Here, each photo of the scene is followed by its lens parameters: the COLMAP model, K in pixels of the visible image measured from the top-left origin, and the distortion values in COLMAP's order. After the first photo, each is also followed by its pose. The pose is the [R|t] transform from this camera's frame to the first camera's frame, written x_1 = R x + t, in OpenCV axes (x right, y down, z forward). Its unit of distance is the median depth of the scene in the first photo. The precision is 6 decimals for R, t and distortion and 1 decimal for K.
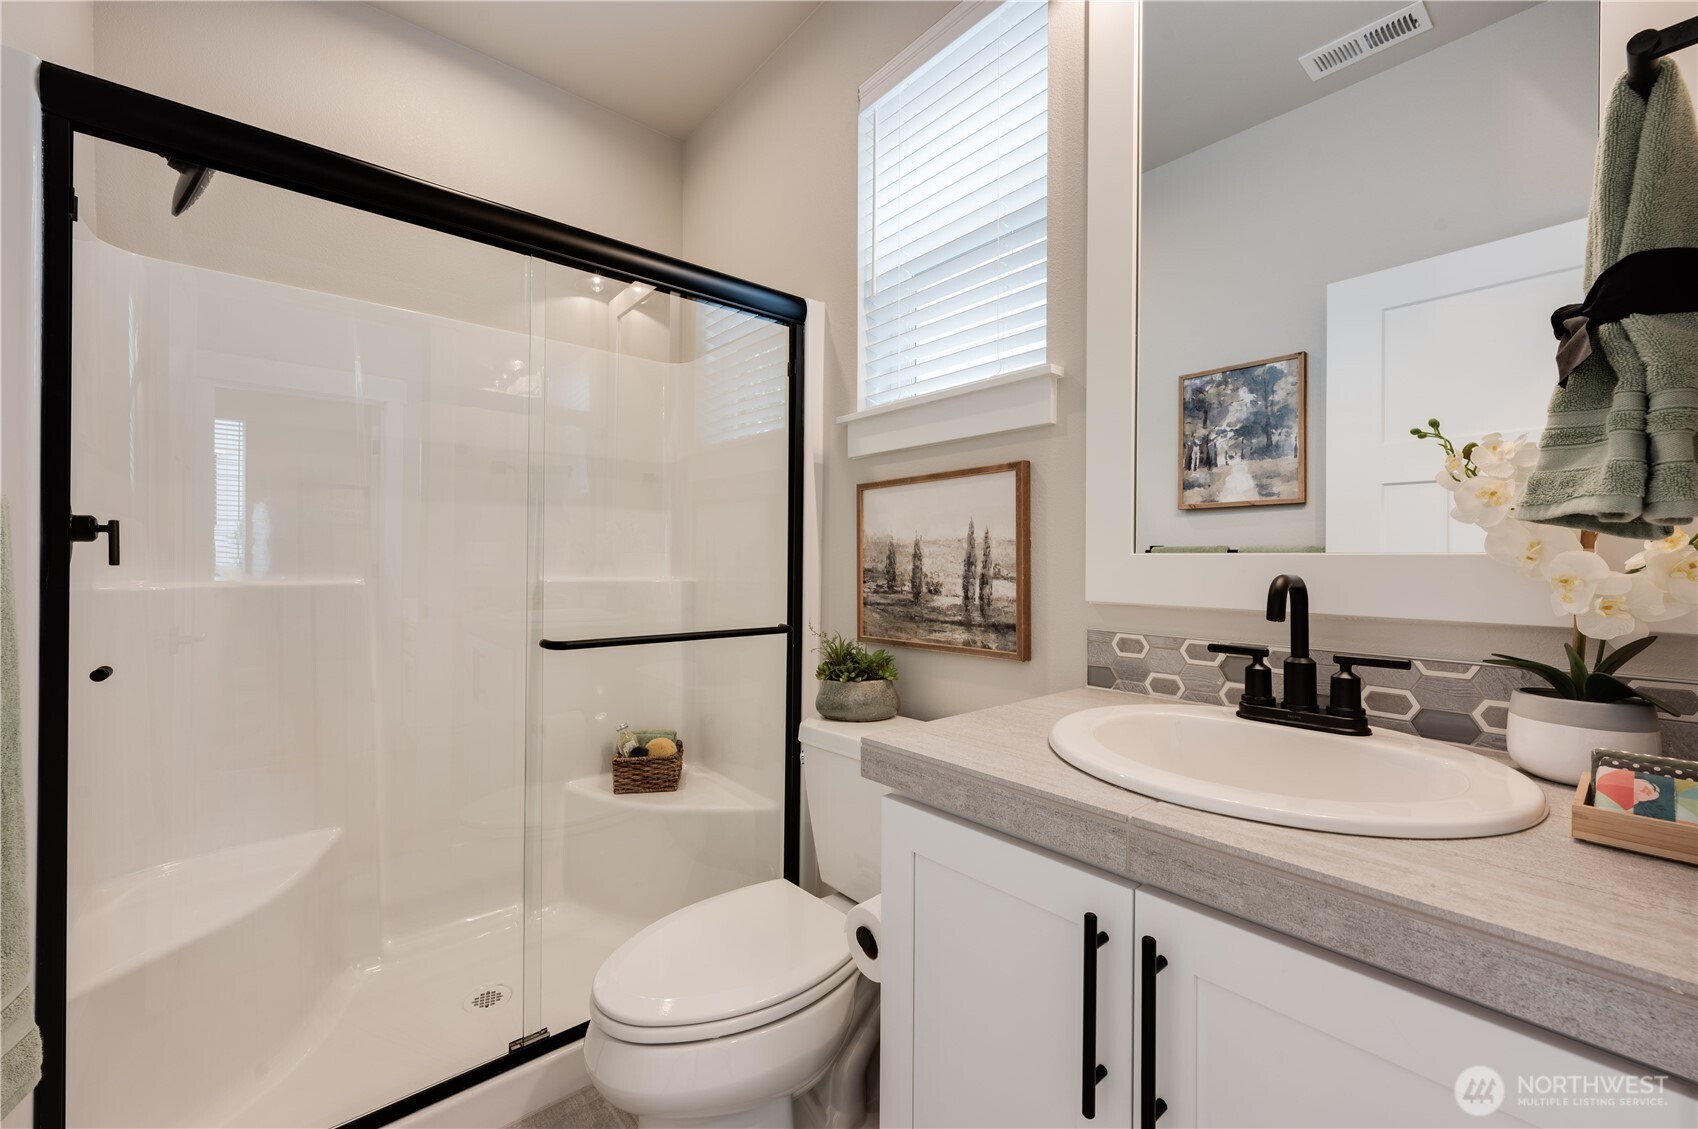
lens RADIAL K [[685.7, 0, 850.1], [0, 685.7, 571.3], [0, 0, 1]] dist [0.001442, 0.000052]
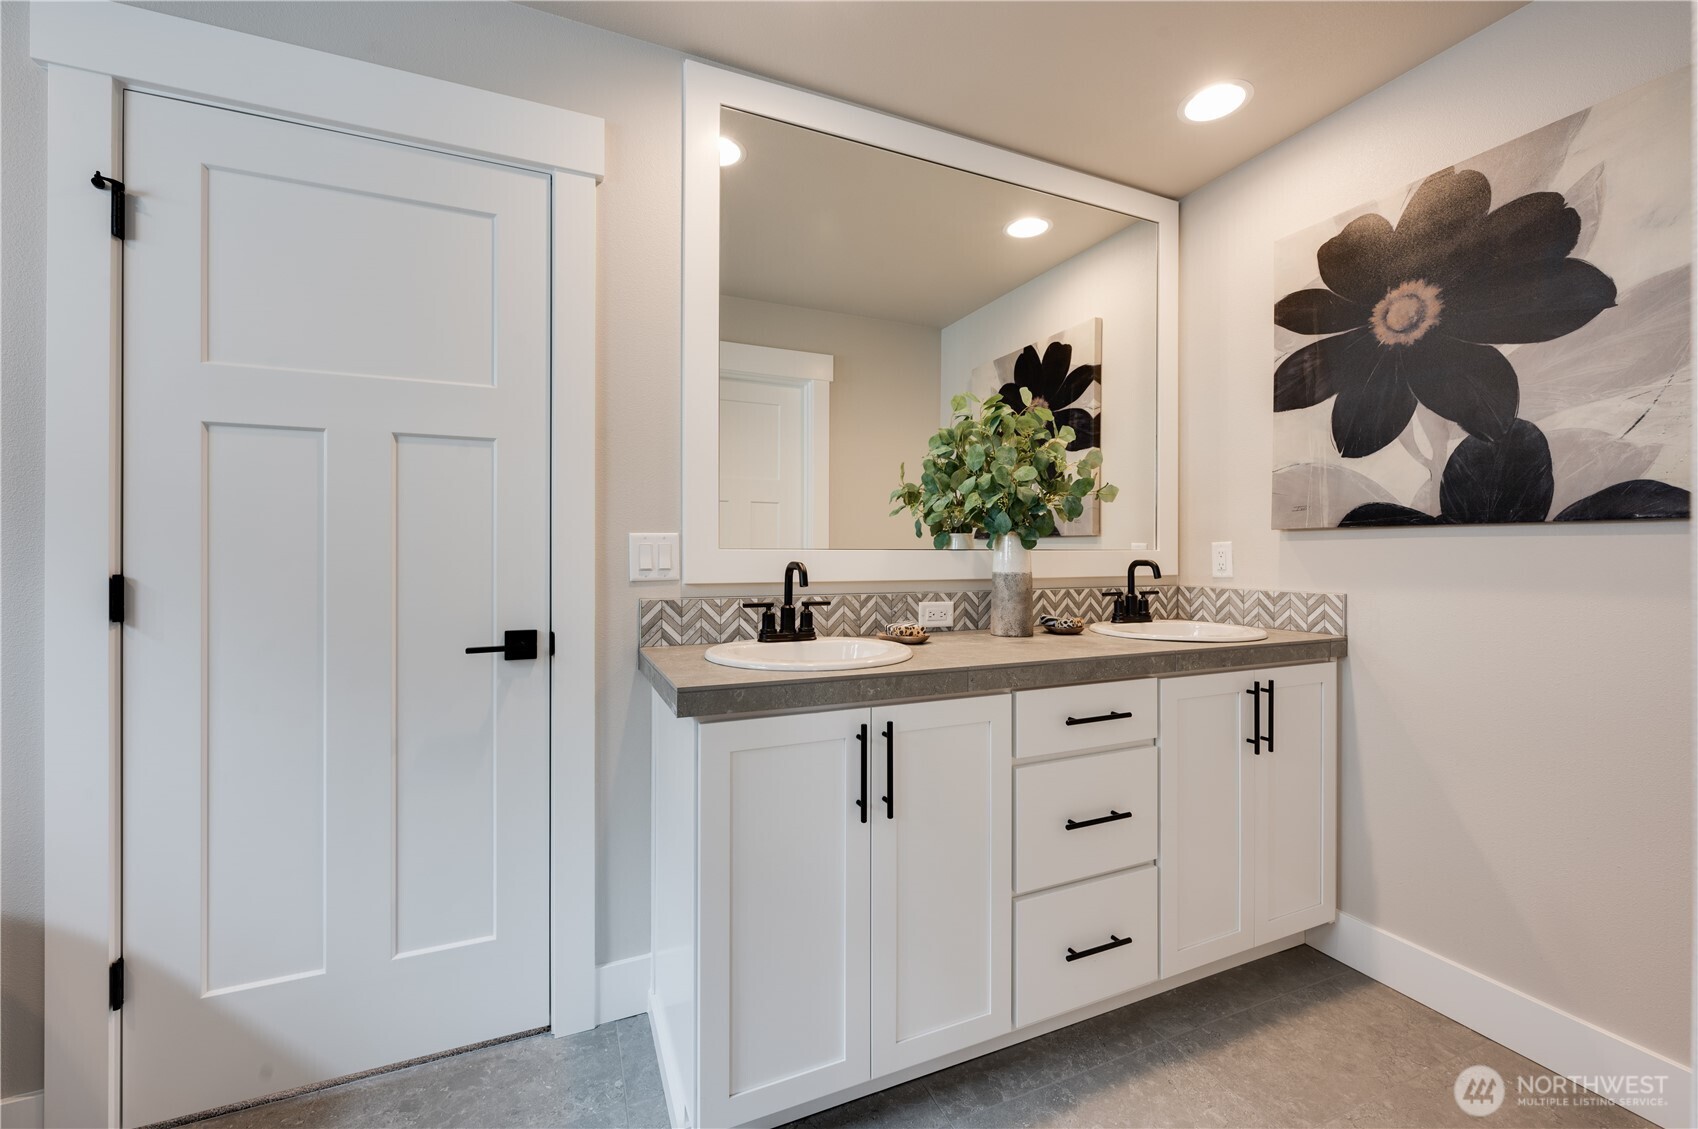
lens RADIAL K [[685.7, 0, 848.7], [0, 685.7, 561.2], [0, 0, 1]] dist [0.001442, 0.000052]
pose [[0.300913, -0.000596, 0.953651, -1.066214], [-0.007215, 0.999970, 0.002902, 0.000297], [-0.953624, -0.007754, 0.300900, 0.282185]]
